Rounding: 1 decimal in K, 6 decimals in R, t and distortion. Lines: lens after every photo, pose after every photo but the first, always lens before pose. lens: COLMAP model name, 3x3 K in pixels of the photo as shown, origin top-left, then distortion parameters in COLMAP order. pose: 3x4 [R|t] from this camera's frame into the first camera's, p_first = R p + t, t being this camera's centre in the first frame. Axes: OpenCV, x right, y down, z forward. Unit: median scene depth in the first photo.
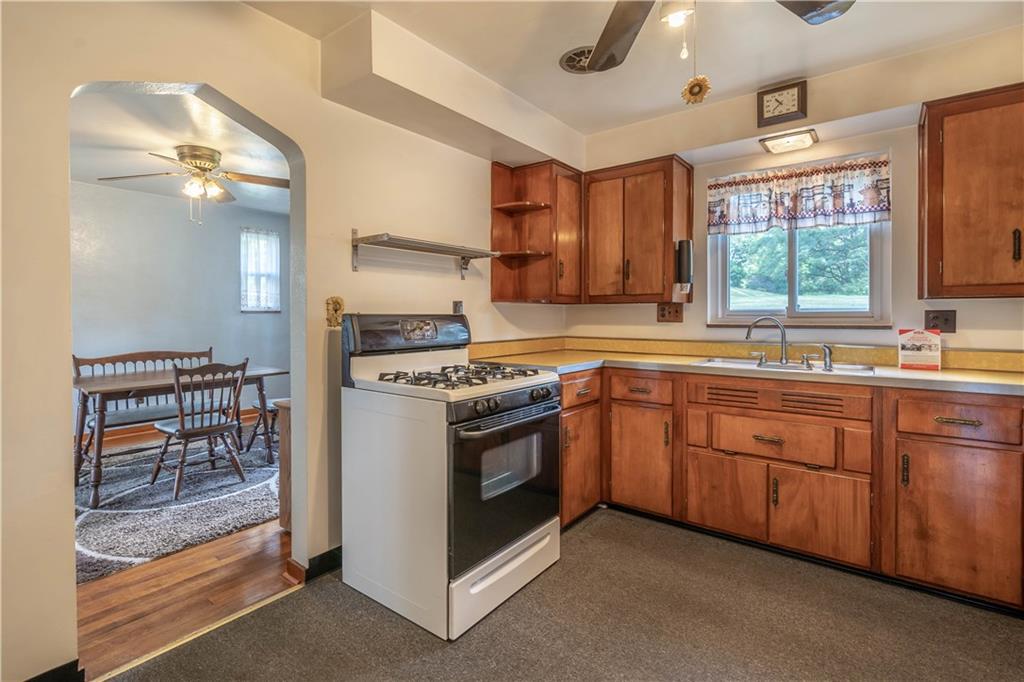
lens RADIAL K [[474.8, 0, 521.3], [0, 474.8, 337.6], [0, 0, 1]] dist [-0.008004, -0.000036]
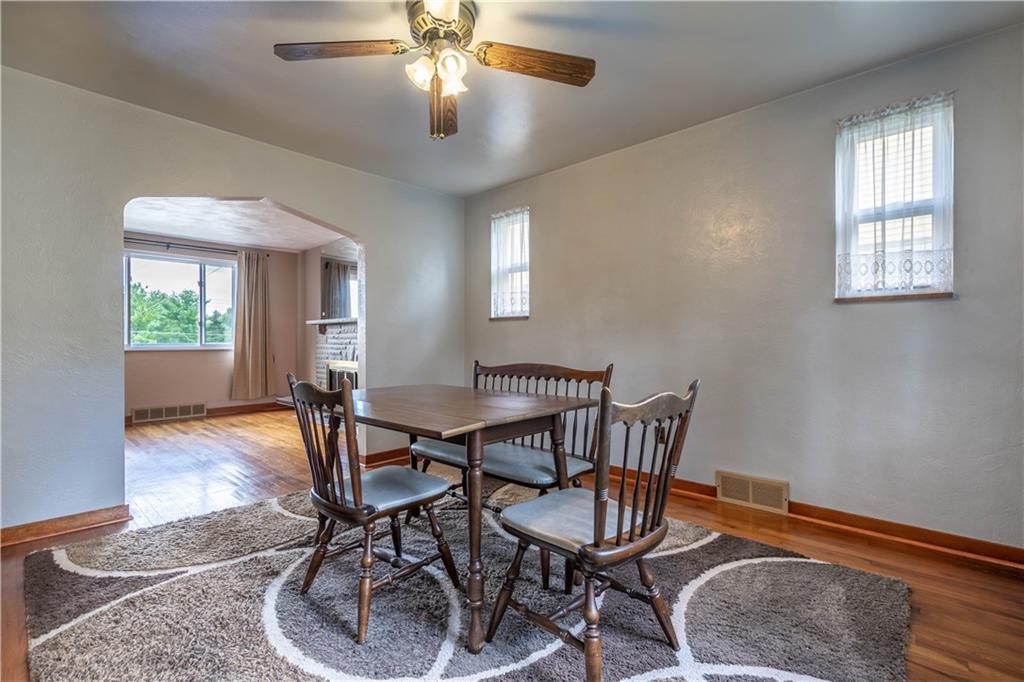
lens RADIAL K [[474.8, 0, 521.3], [0, 474.8, 337.6], [0, 0, 1]] dist [-0.008004, -0.000036]
pose [[-0.131837, -0.008503, -0.991235, -0.087502], [-0.045610, 0.998956, -0.002503, -0.003431], [0.990222, 0.044880, -0.132087, 0.754902]]
